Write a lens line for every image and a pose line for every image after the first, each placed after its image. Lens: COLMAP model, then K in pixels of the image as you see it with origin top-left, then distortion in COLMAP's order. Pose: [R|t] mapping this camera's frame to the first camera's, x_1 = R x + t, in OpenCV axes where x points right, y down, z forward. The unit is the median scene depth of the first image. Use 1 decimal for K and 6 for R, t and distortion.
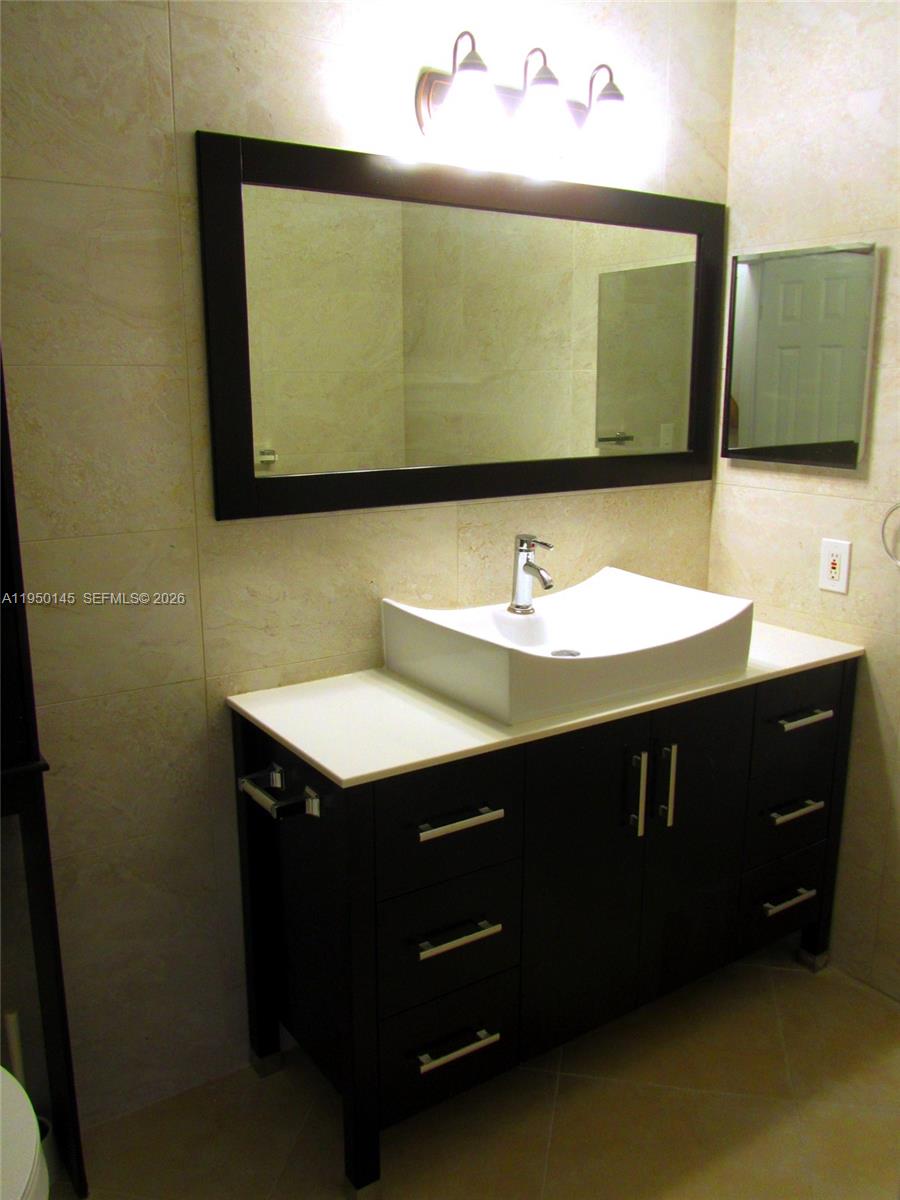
lens RADIAL K [[989.9, 0, 450.0], [0, 989.9, 600.0], [0, 0, 1]] dist [-0.042804, 0.016624]
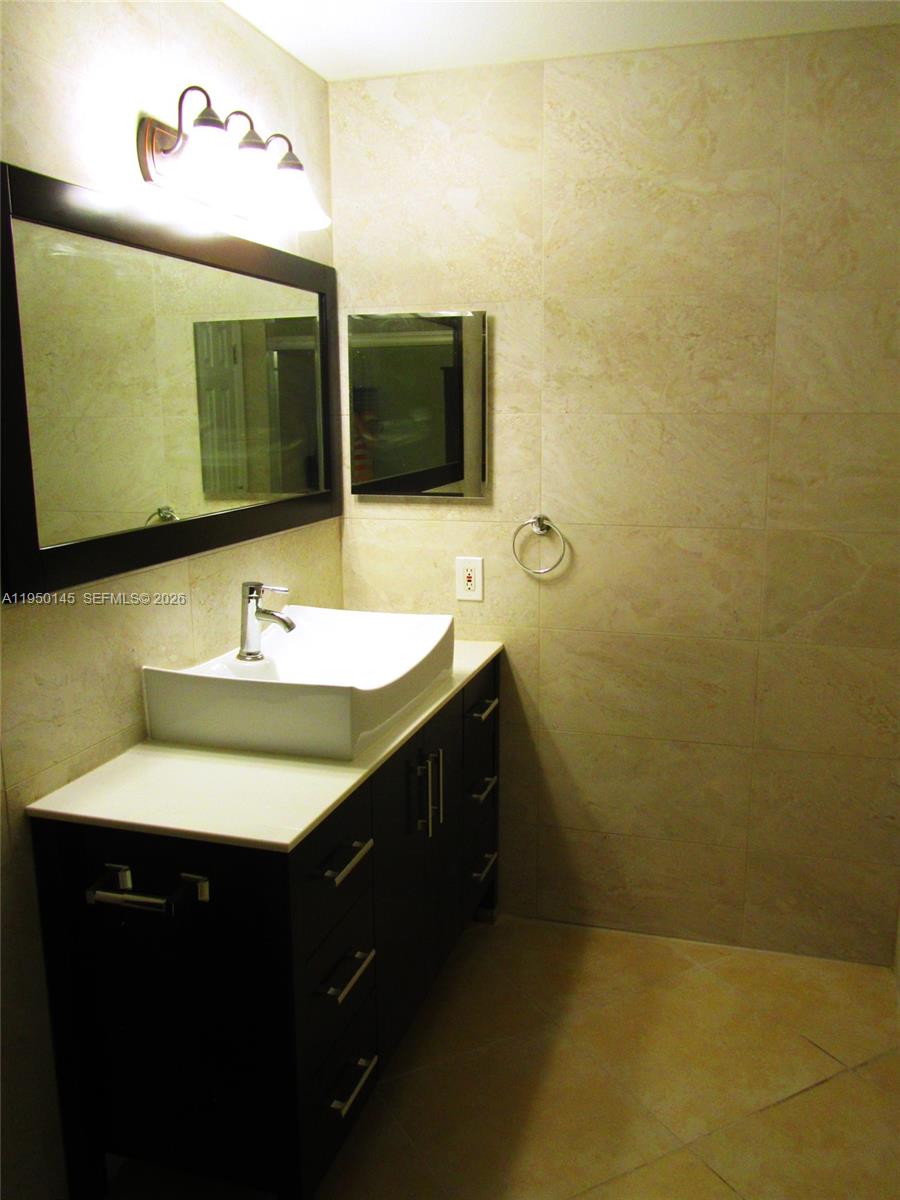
lens RADIAL K [[989.9, 0, 450.0], [0, 989.9, 600.0], [0, 0, 1]] dist [-0.042804, 0.016624]
pose [[0.776598, -0.124825, 0.617506, -0.385960], [0.144763, 0.989304, 0.017922, -0.035925], [-0.613139, 0.075474, 0.786362, 0.079419]]
